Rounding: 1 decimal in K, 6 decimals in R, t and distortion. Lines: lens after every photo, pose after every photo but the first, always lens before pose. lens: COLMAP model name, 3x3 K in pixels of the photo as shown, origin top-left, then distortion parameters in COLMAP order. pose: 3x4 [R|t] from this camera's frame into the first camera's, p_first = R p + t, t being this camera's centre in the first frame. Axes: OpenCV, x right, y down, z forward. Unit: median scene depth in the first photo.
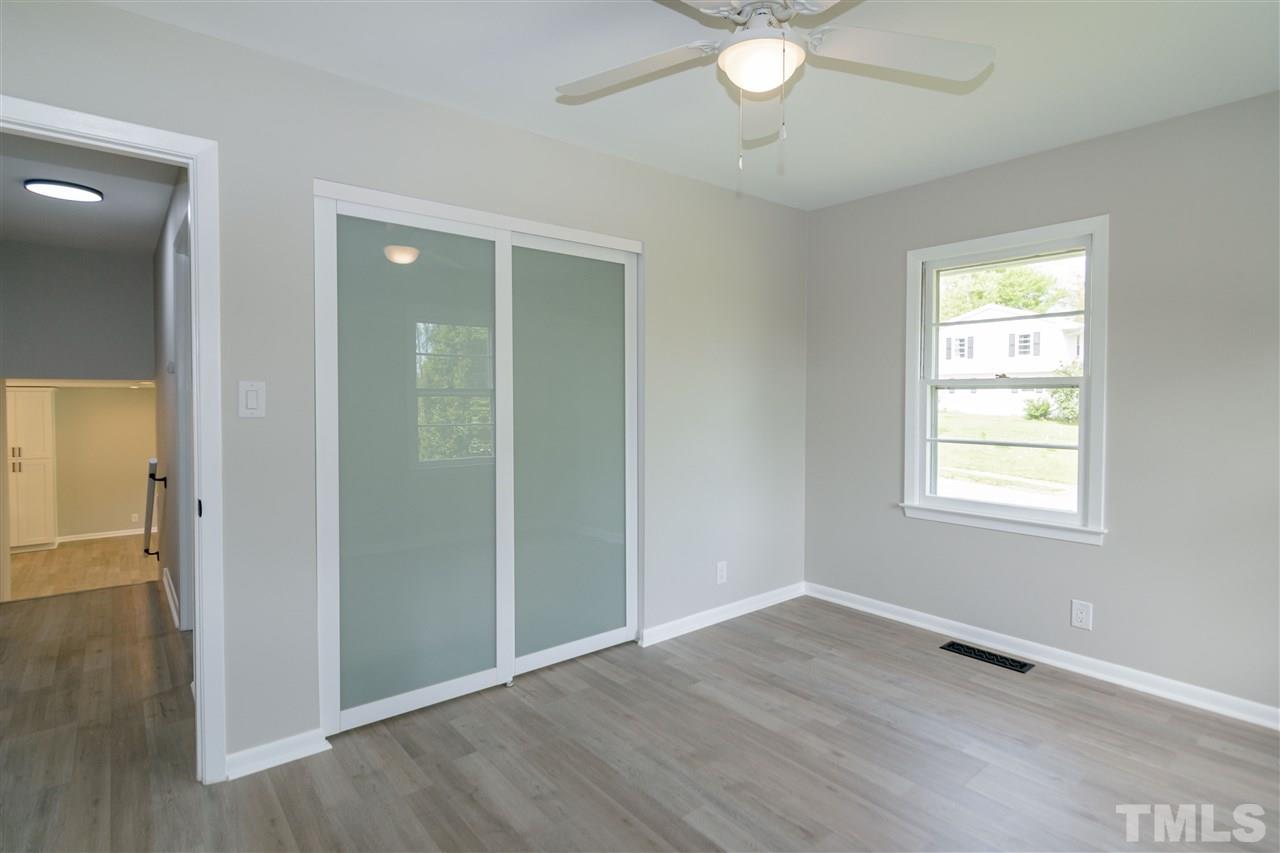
lens RADIAL K [[637.7, 0, 633.8], [0, 637.7, 411.5], [0, 0, 1]] dist [0.000495, -0.000260]
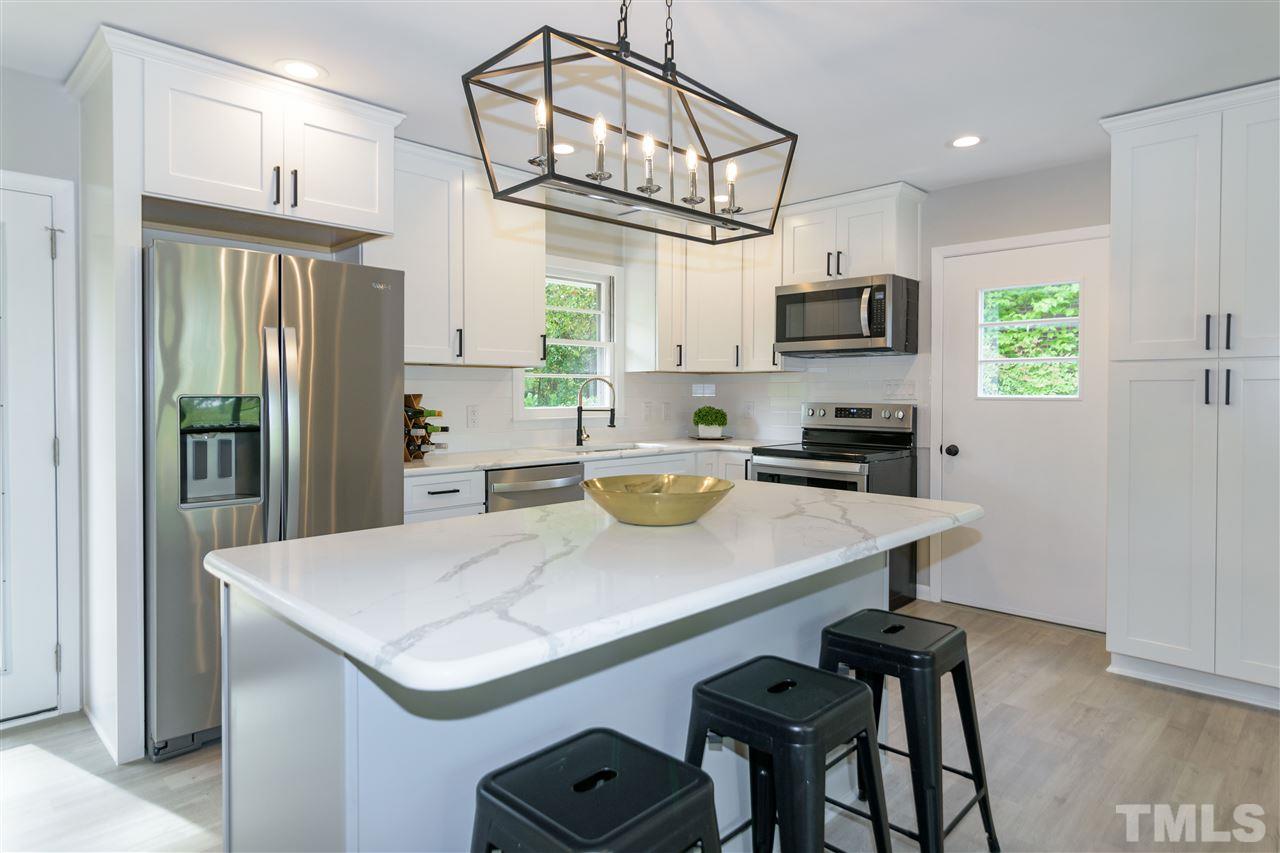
lens RADIAL K [[733.9, 0, 639.2], [0, 733.9, 402.1], [0, 0, 1]] dist [-0.003168, 0.000029]
pose [[0.108704, 0.014105, -0.993974, -0.681678], [-0.025020, 0.999621, 0.011449, 0.096353], [0.993759, 0.023625, 0.109016, 0.719158]]
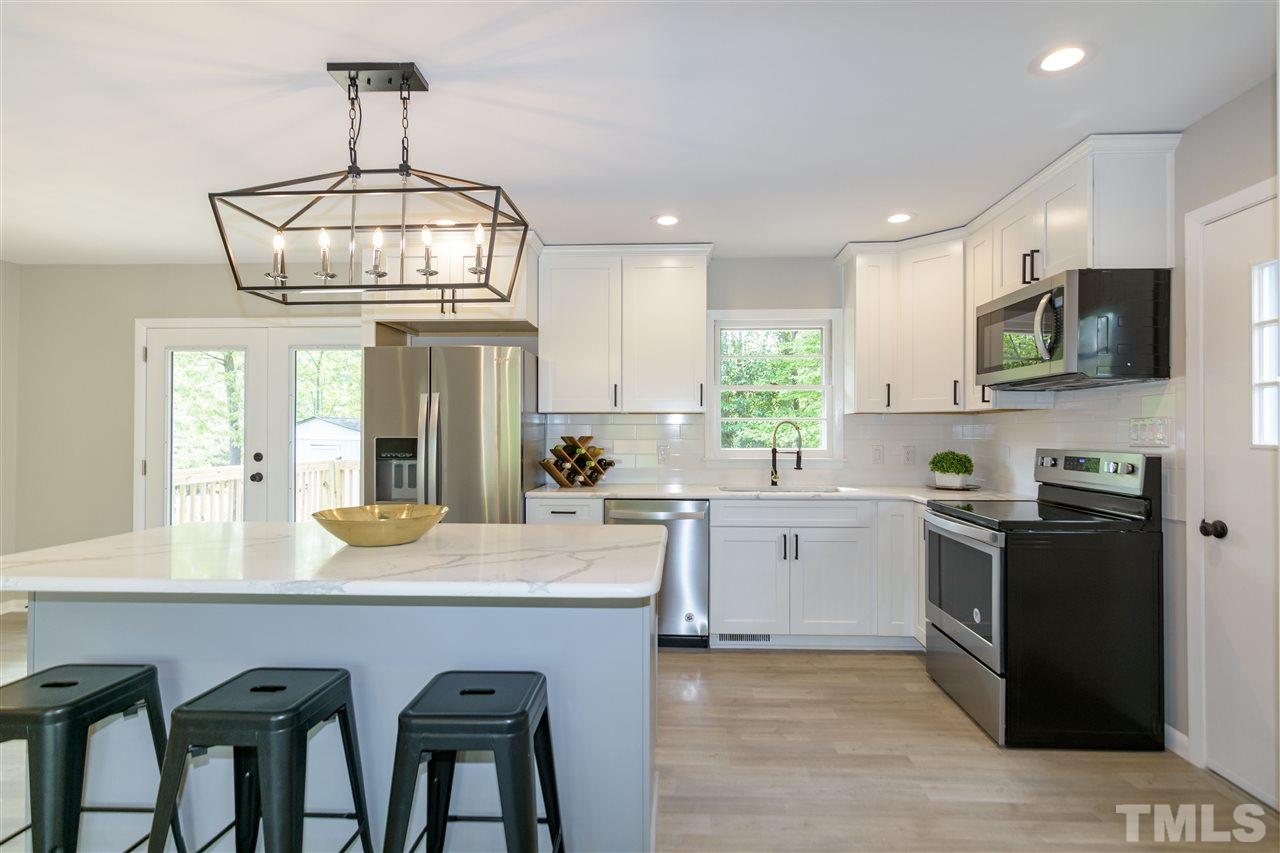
lens RADIAL K [[628.8, 0, 669.1], [0, 628.8, 427.9], [0, 0, 1]] dist [-0.000685, 0.000022]
pose [[-0.658288, -0.005585, -0.752745, -0.788403], [-0.018377, 0.999794, 0.008653, 0.089171], [0.752542, 0.019530, -0.658255, 0.963898]]
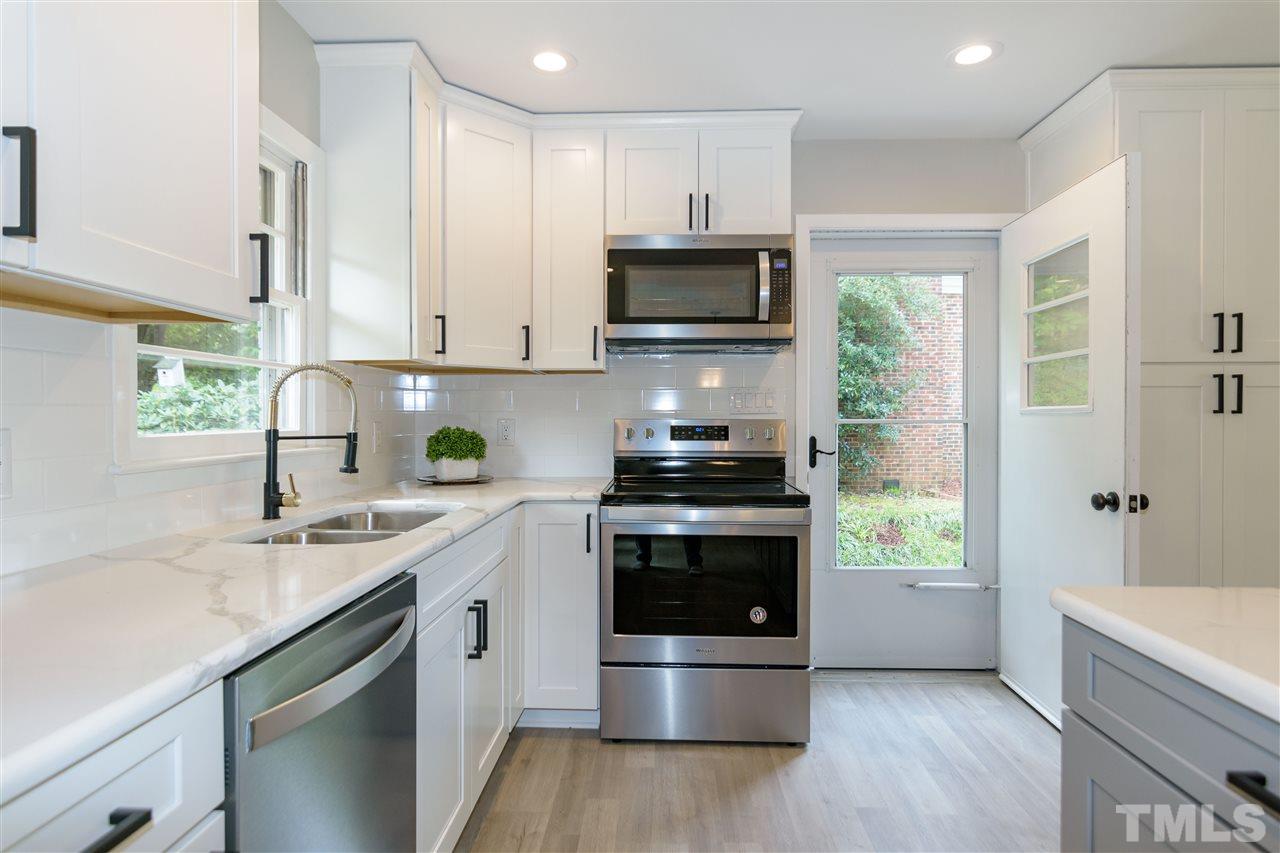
lens RADIAL K [[716.9, 0, 640.0], [0, 716.9, 426.5], [0, 0, 1]] dist [0.017625, 0.000031]
pose [[0.754878, 0.011037, -0.655773, -0.952120], [-0.015140, 0.999885, -0.000600, 0.103268], [0.655691, 0.010382, 0.754958, 0.644104]]
